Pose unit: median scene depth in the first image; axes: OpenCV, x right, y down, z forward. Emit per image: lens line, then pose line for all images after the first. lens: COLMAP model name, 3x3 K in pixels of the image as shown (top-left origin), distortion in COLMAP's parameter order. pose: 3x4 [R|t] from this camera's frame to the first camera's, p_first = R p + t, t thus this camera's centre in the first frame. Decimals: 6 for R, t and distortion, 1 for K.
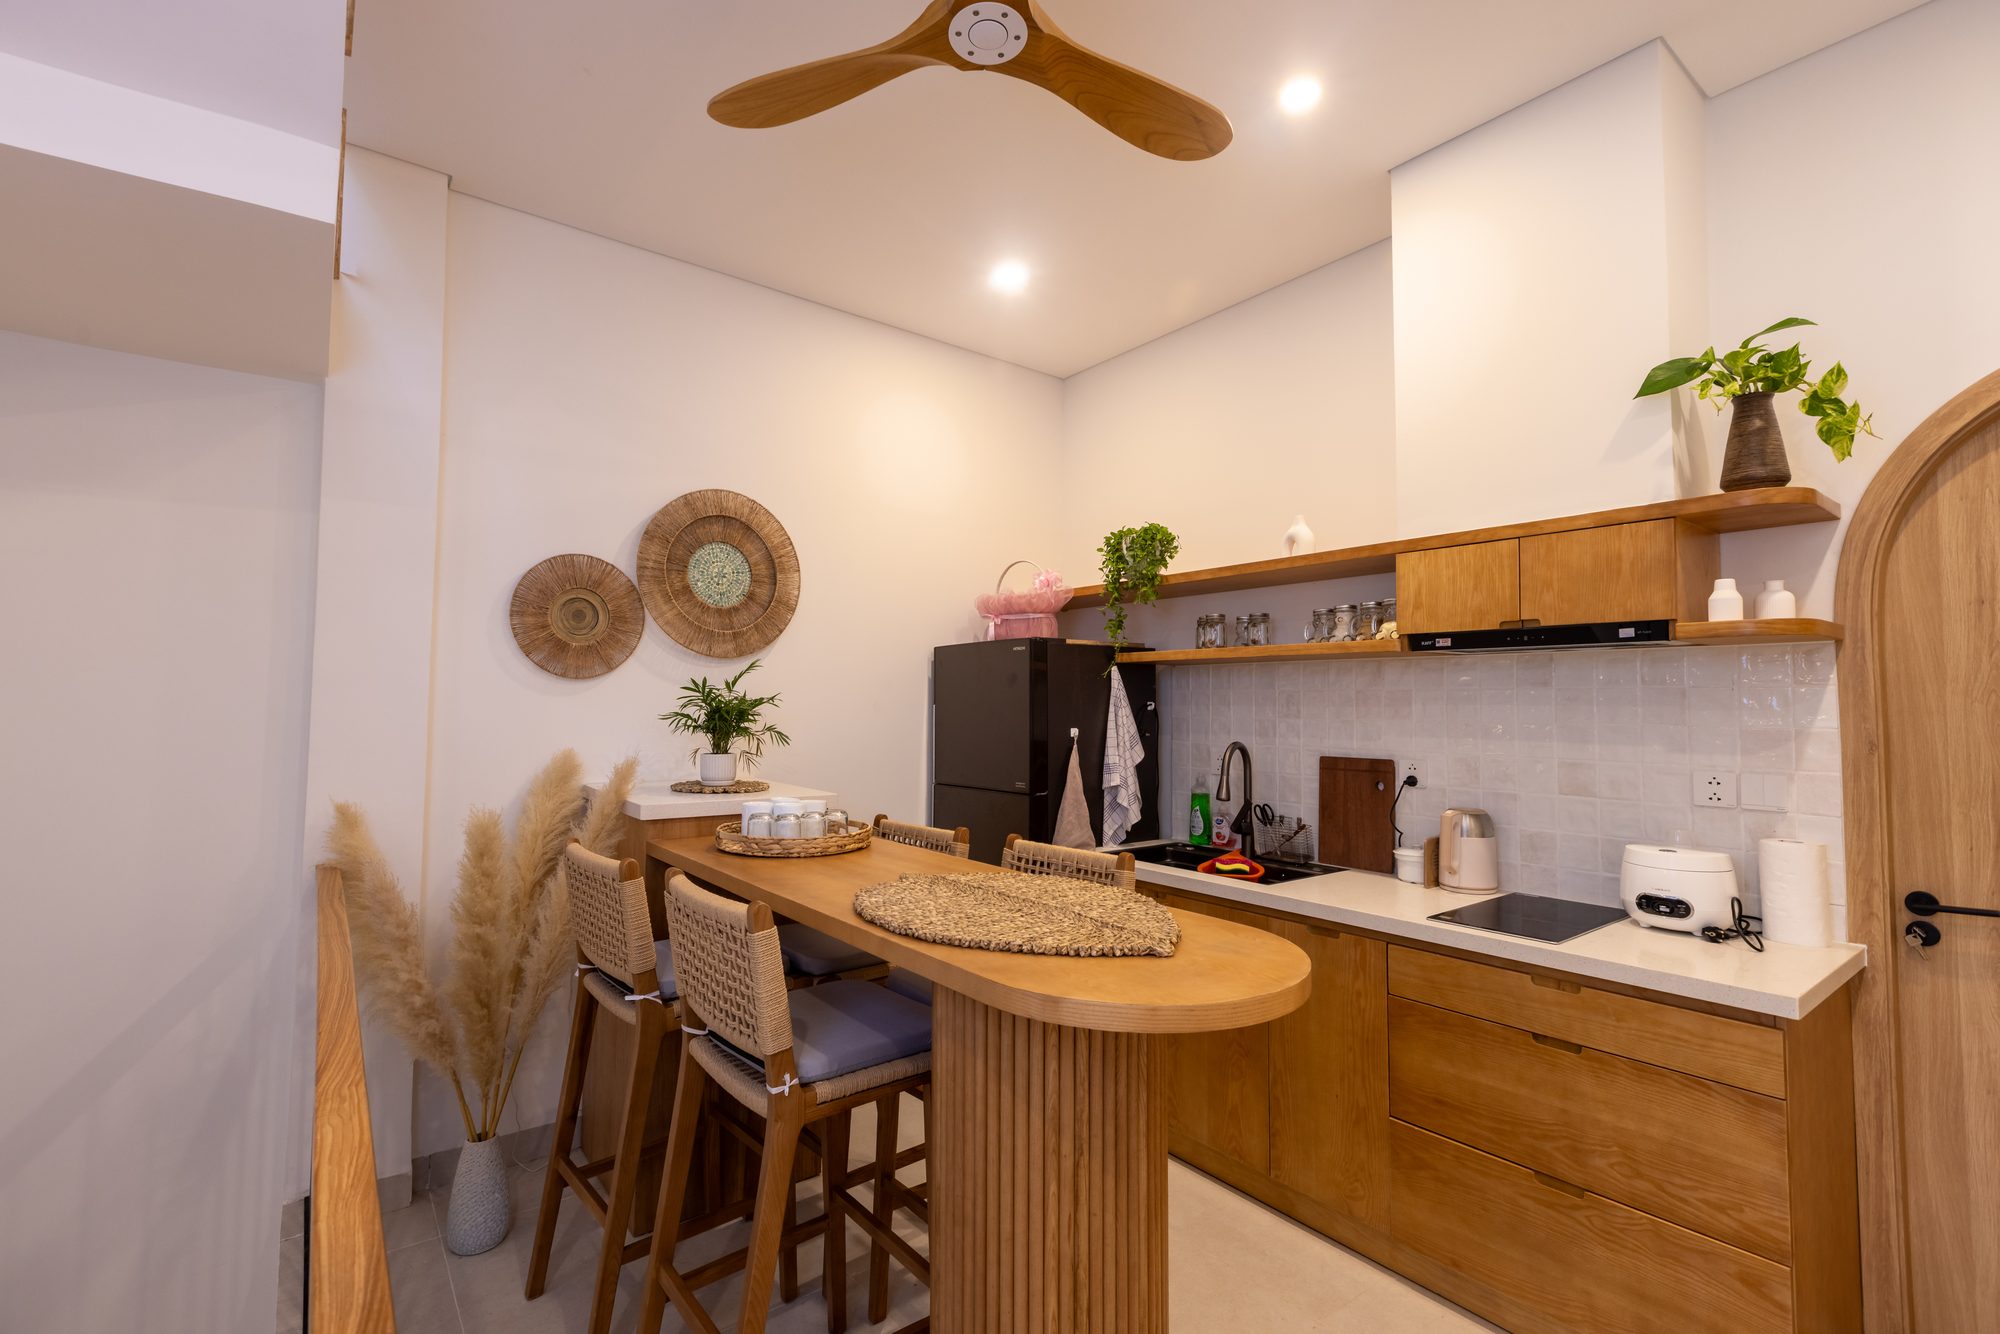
lens RADIAL K [[890.8, 0, 998.9], [0, 890.8, 667.4], [0, 0, 1]] dist [0.002290, -0.000651]
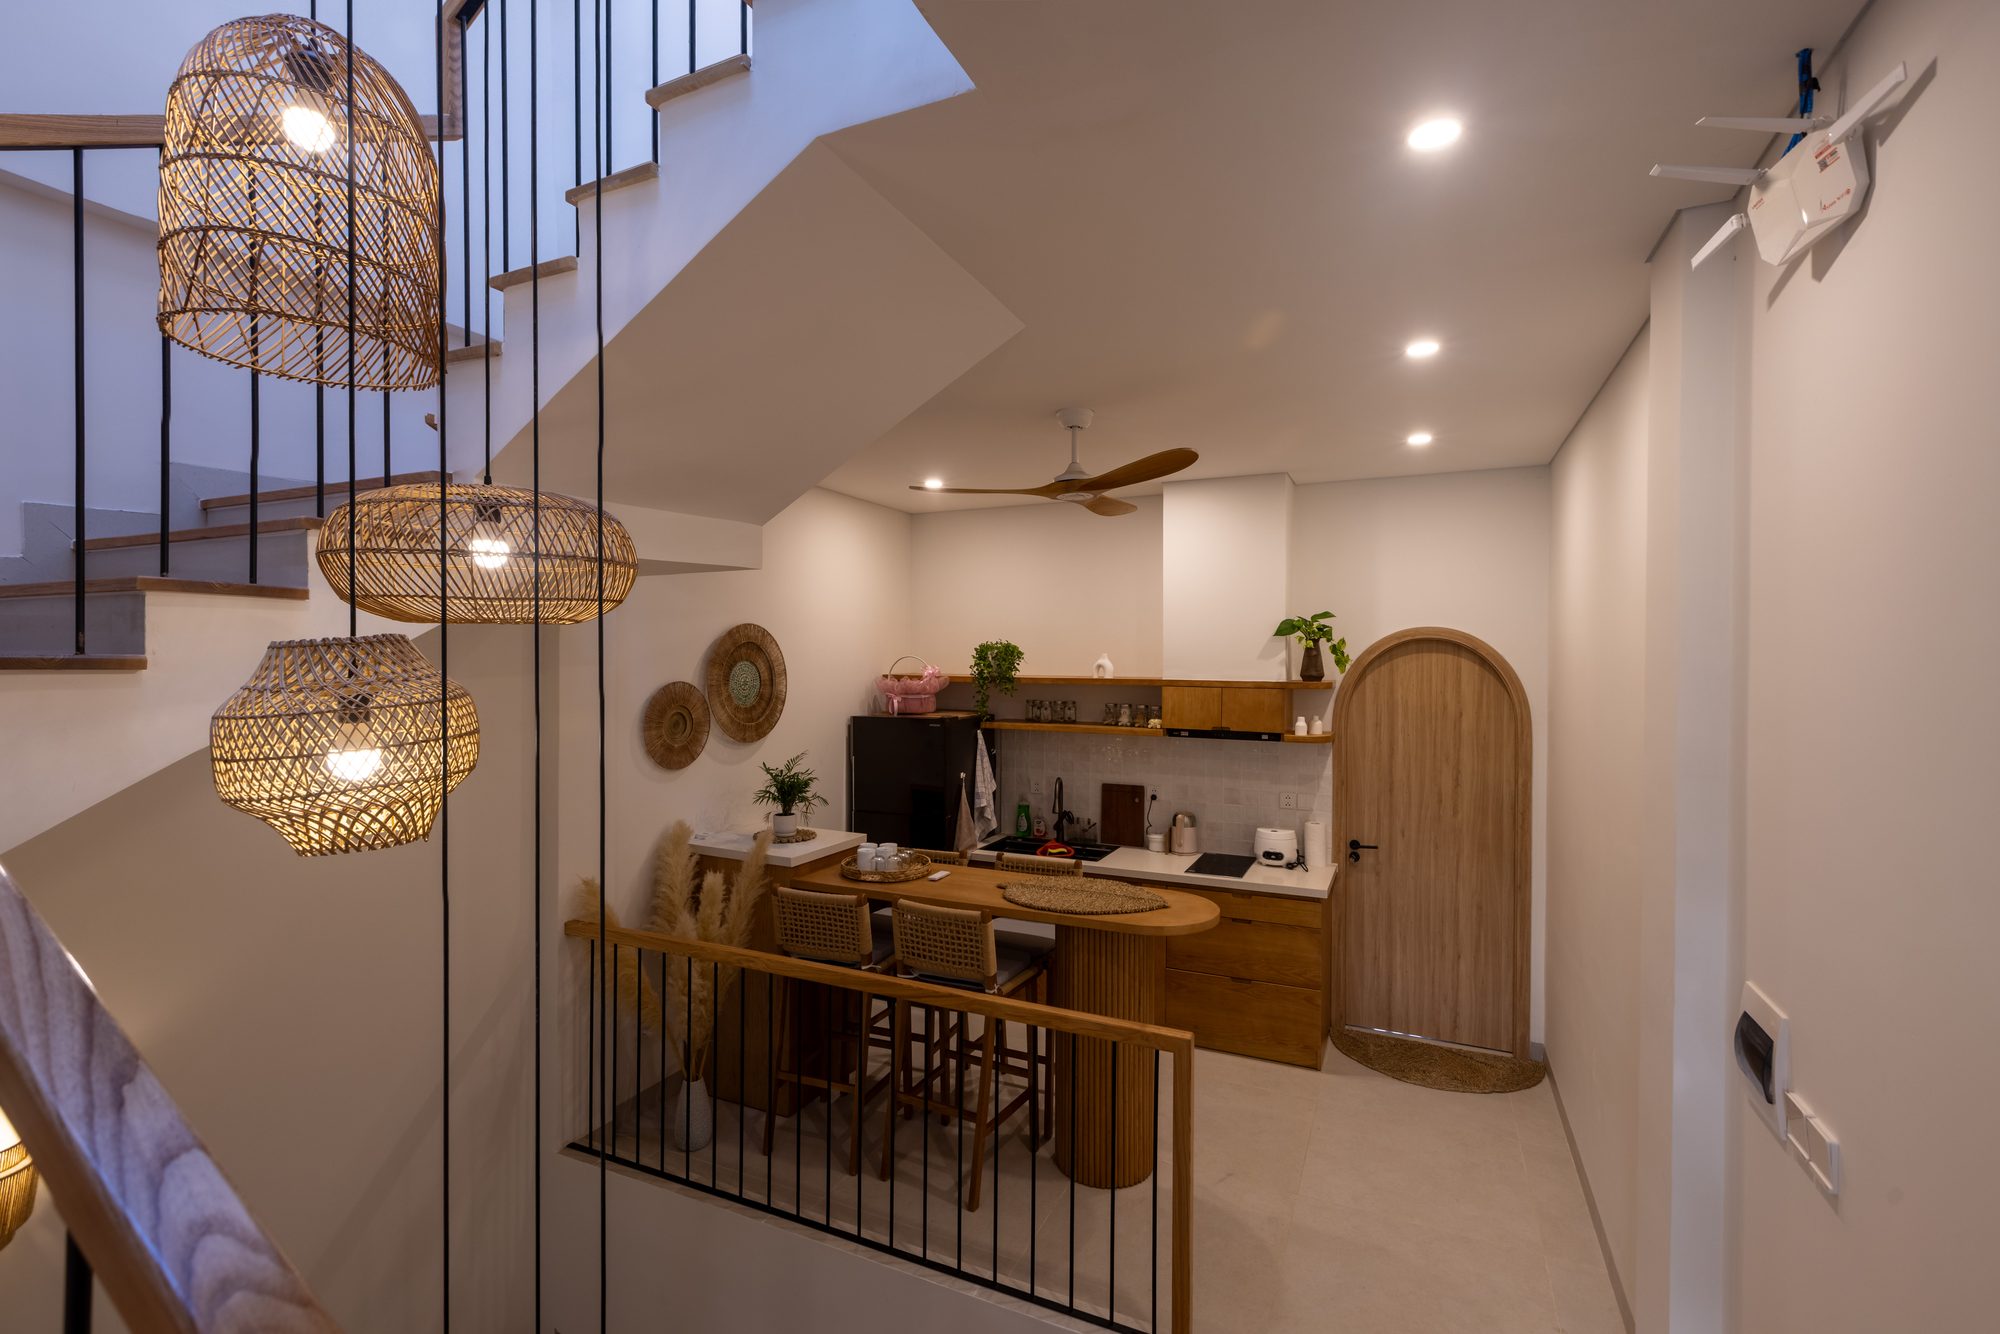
lens RADIAL K [[890.8, 0, 1008.3], [0, 890.8, 668.0], [0, 0, 1]] dist [0.002290, -0.000651]
pose [[0.883679, -0.008813, 0.468010, -0.824698], [-0.019605, 0.998249, 0.055816, -0.293361], [-0.467682, -0.058498, 0.881959, -0.599032]]
